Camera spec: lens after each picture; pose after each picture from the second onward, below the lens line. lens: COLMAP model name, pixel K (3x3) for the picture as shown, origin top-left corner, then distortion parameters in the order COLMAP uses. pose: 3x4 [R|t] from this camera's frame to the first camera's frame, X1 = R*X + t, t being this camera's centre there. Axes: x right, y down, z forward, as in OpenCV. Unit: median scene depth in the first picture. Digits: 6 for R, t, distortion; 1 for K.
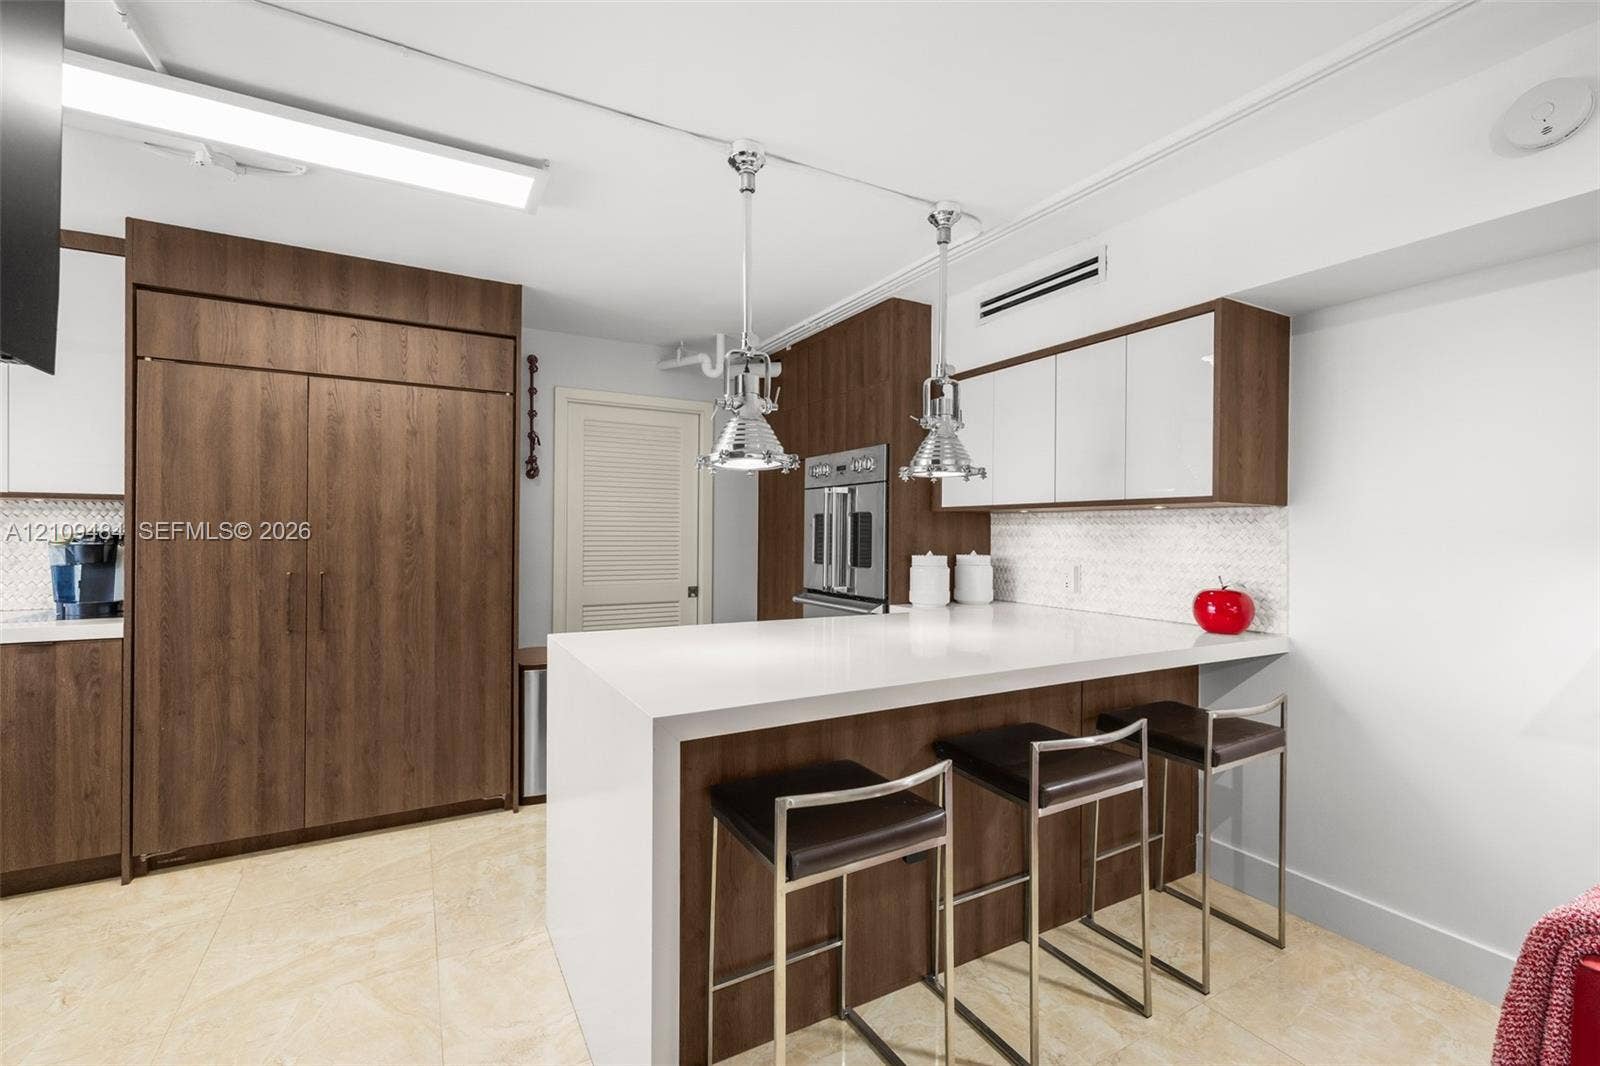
lens RADIAL K [[673.7, 0, 797.9], [0, 673.7, 527.0], [0, 0, 1]] dist [-0.001409, 0.000494]
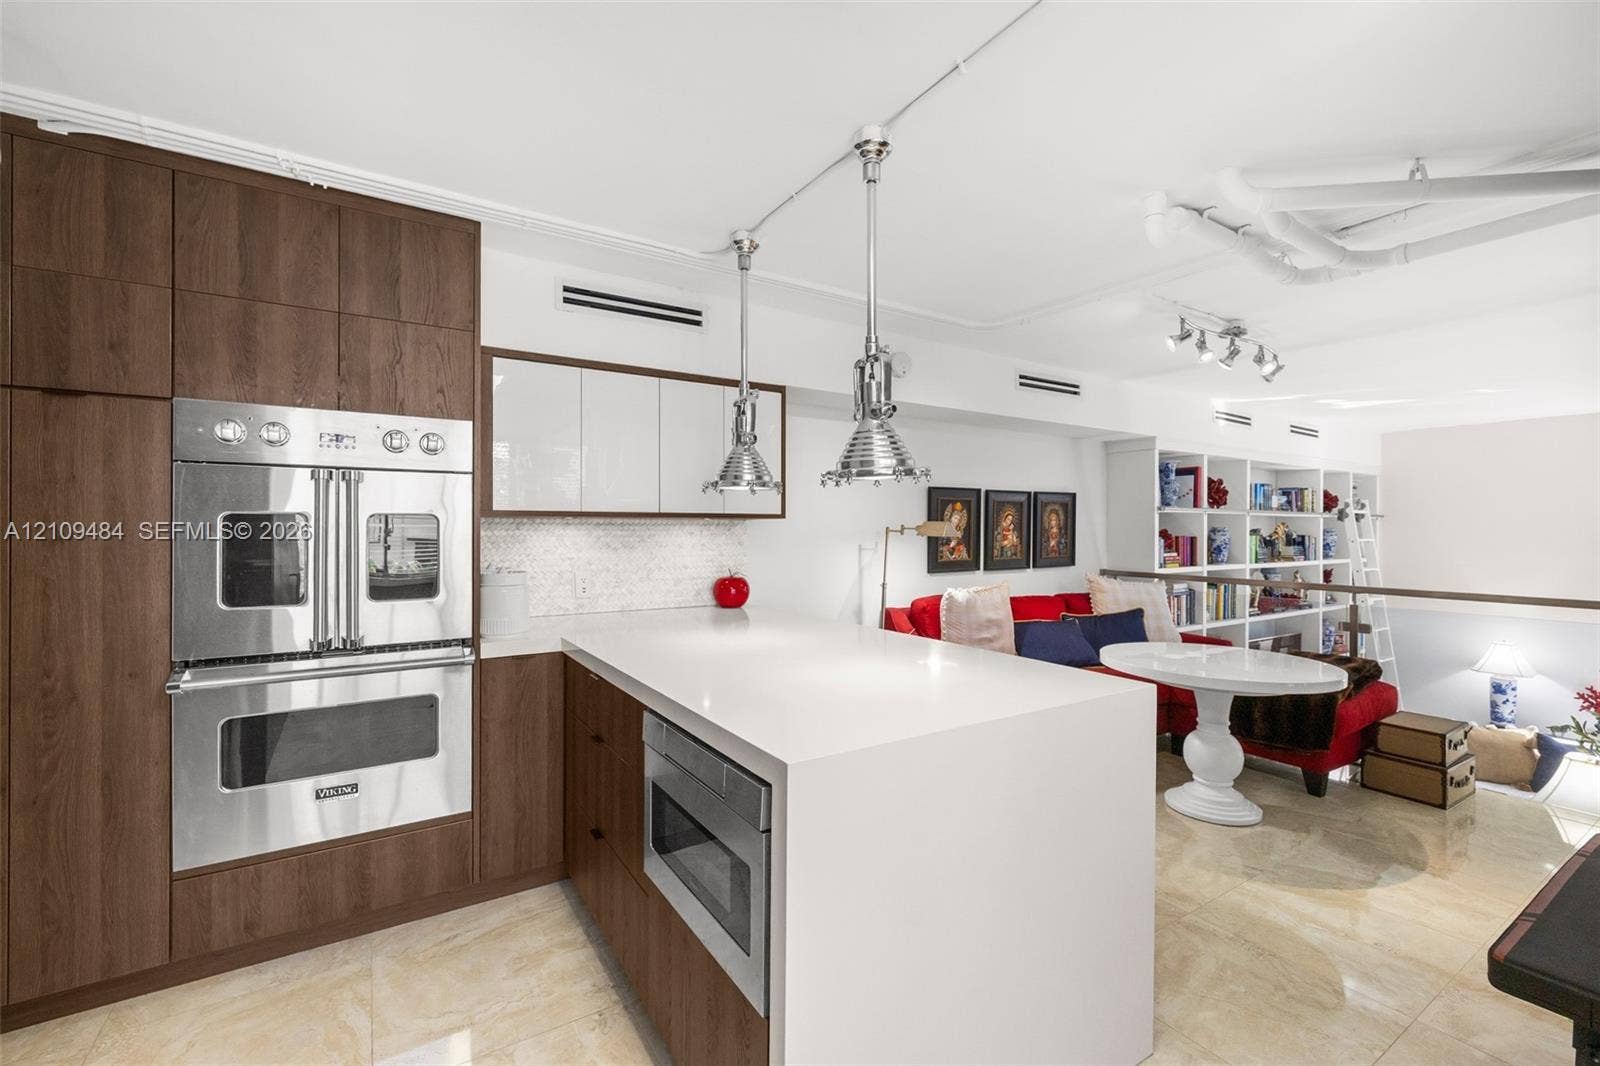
lens RADIAL K [[673.7, 0, 788.7], [0, 673.7, 528.6], [0, 0, 1]] dist [-0.001409, 0.000494]
pose [[-0.048568, -0.005194, 0.998806, -0.723928], [-0.002072, 0.999985, 0.005100, -0.015861], [-0.998818, -0.001822, -0.048578, 0.839500]]
